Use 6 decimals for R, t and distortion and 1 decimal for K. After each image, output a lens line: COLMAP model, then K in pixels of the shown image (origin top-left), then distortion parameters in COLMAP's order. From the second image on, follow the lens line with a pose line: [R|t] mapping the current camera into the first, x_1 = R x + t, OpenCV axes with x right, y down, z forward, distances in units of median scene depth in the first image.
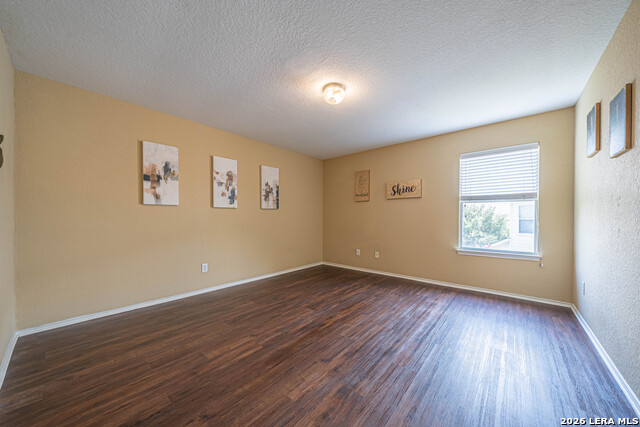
lens RADIAL K [[220.5, 0, 322.7], [0, 220.5, 215.8], [0, 0, 1]] dist [-0.006183, -0.000443]
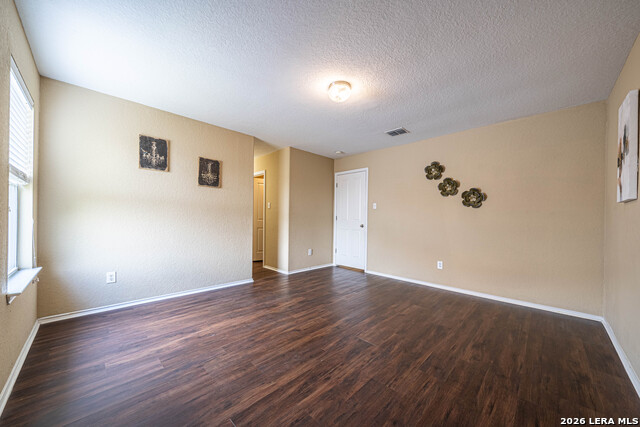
lens RADIAL K [[231.4, 0, 319.3], [0, 231.4, 218.1], [0, 0, 1]] dist [-0.000121, -0.000354]
pose [[-0.995880, -0.017926, 0.088892, 0.033140], [-0.018480, 0.999815, -0.005415, 0.012304], [-0.088778, -0.007035, -0.996027, 1.692361]]
